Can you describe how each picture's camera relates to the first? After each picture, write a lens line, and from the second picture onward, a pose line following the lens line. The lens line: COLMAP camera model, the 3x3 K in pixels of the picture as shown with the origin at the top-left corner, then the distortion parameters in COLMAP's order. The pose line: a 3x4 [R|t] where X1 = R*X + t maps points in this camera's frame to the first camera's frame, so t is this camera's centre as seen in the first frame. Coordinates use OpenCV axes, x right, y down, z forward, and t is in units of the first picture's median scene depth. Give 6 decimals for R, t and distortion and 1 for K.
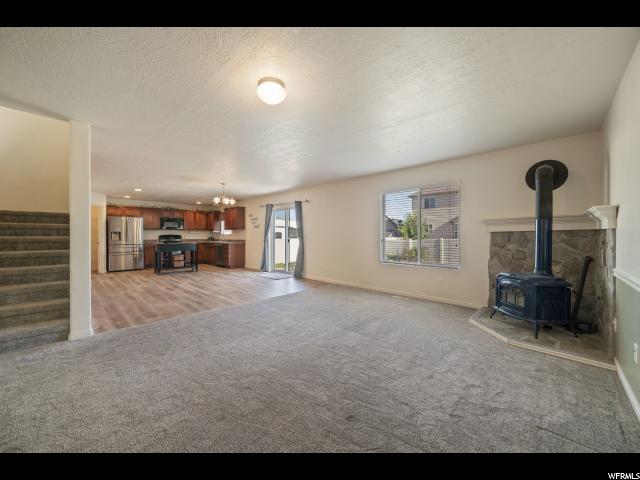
lens RADIAL K [[248.9, 0, 317.6], [0, 248.9, 234.7], [0, 0, 1]] dist [-0.015258, 0.000220]
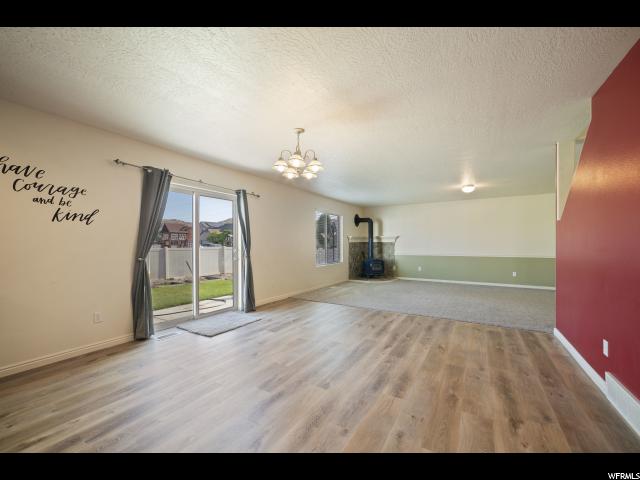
lens RADIAL K [[257.7, 0, 316.7], [0, 257.7, 243.3], [0, 0, 1]] dist [-0.001579, 0.000259]
pose [[-0.209342, 0.004481, 0.977832, -0.607256], [0.000126, 0.999990, -0.004556, 0.001811], [-0.977842, -0.000831, -0.209341, 0.761455]]
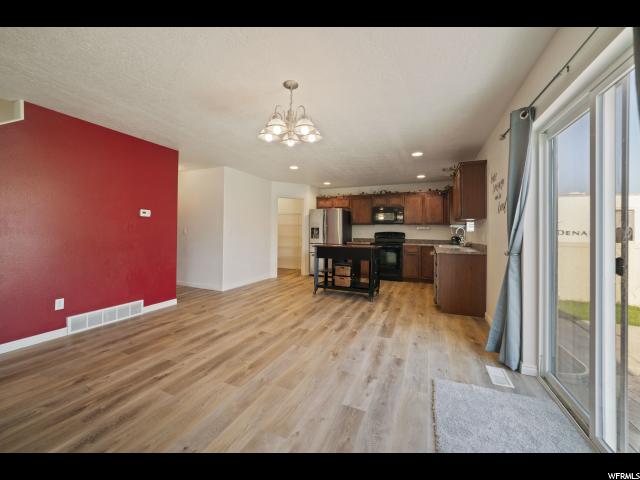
lens RADIAL K [[250.8, 0, 316.9], [0, 250.8, 231.2], [0, 0, 1]] dist [-0.010907, 0.000241]
pose [[0.349948, 0.000603, -0.936769, -0.026047], [-0.008057, 0.999965, -0.002367, 0.001503], [0.936734, 0.008376, 0.349941, 0.651797]]
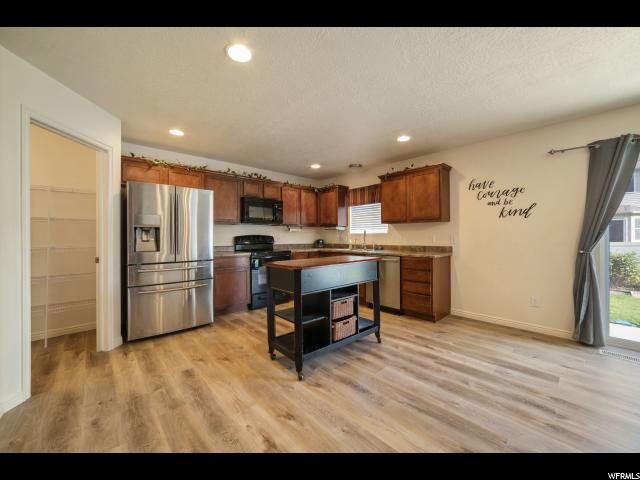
lens RADIAL K [[248.9, 0, 317.6], [0, 248.9, 234.7], [0, 0, 1]] dist [-0.015258, 0.000220]
pose [[0.998614, -0.003029, -0.052537, -0.511637], [0.002816, 0.999988, -0.004128, 0.001769], [0.052549, 0.003974, 0.998610, 0.606757]]
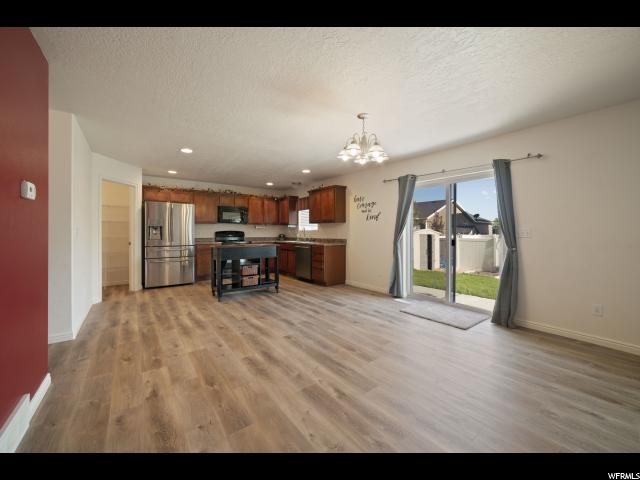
lens RADIAL K [[250.8, 0, 316.9], [0, 250.8, 231.2], [0, 0, 1]] dist [-0.010907, 0.000241]
pose [[0.988346, 0.002243, -0.152209, -0.280106], [-0.002354, 0.999997, -0.000544, 0.000948], [0.152207, 0.000896, 0.988348, 0.387456]]
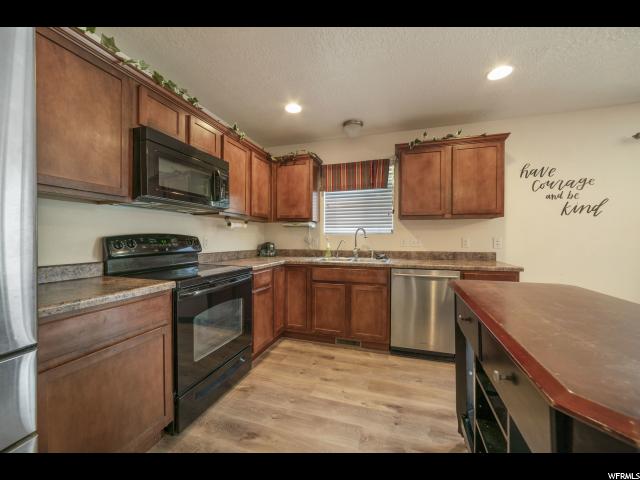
lens RADIAL K [[246.4, 0, 318.2], [0, 246.4, 239.4], [0, 0, 1]] dist [-0.012230, 0.000293]
pose [[0.892325, 0.000522, 0.451392, -0.645772], [-0.004061, 0.999968, 0.006872, 0.003141], [-0.451374, -0.007965, 0.892299, 0.868173]]
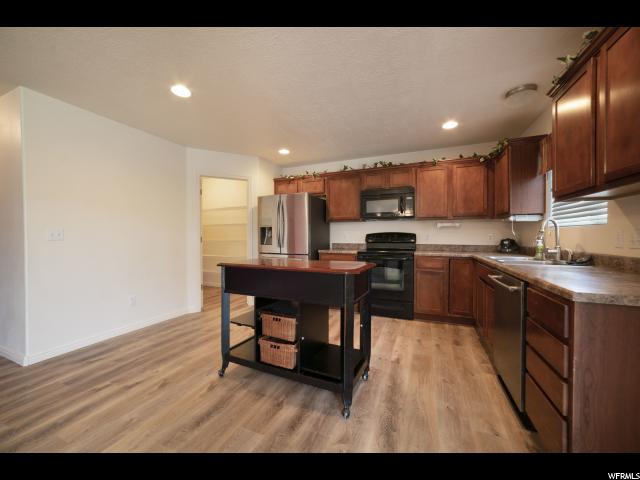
lens RADIAL K [[246.4, 0, 318.2], [0, 246.4, 239.4], [0, 0, 1]] dist [-0.012230, 0.000293]
pose [[0.356831, 0.013151, -0.934076, -0.291795], [0.003698, 0.999873, 0.015490, 0.005341], [0.934162, -0.008981, 0.356737, 0.844080]]
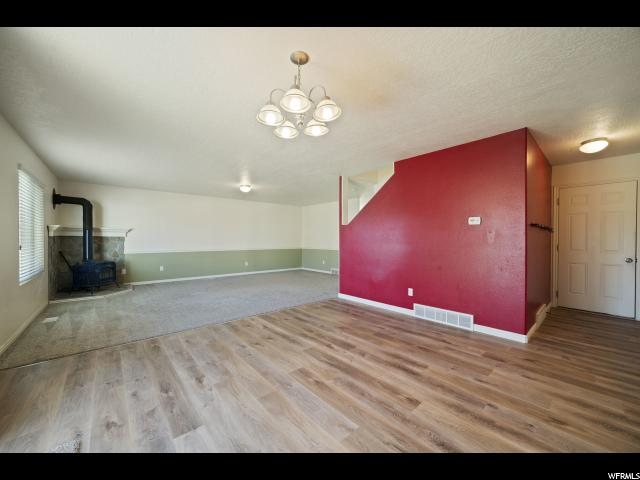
lens RADIAL K [[246.4, 0, 318.2], [0, 246.4, 239.4], [0, 0, 1]] dist [-0.012230, 0.000293]
pose [[-0.996836, -0.001159, 0.079478, -0.302541], [-0.001413, 0.999994, -0.003142, 0.002143], [-0.079473, -0.003245, -0.996832, 0.913086]]
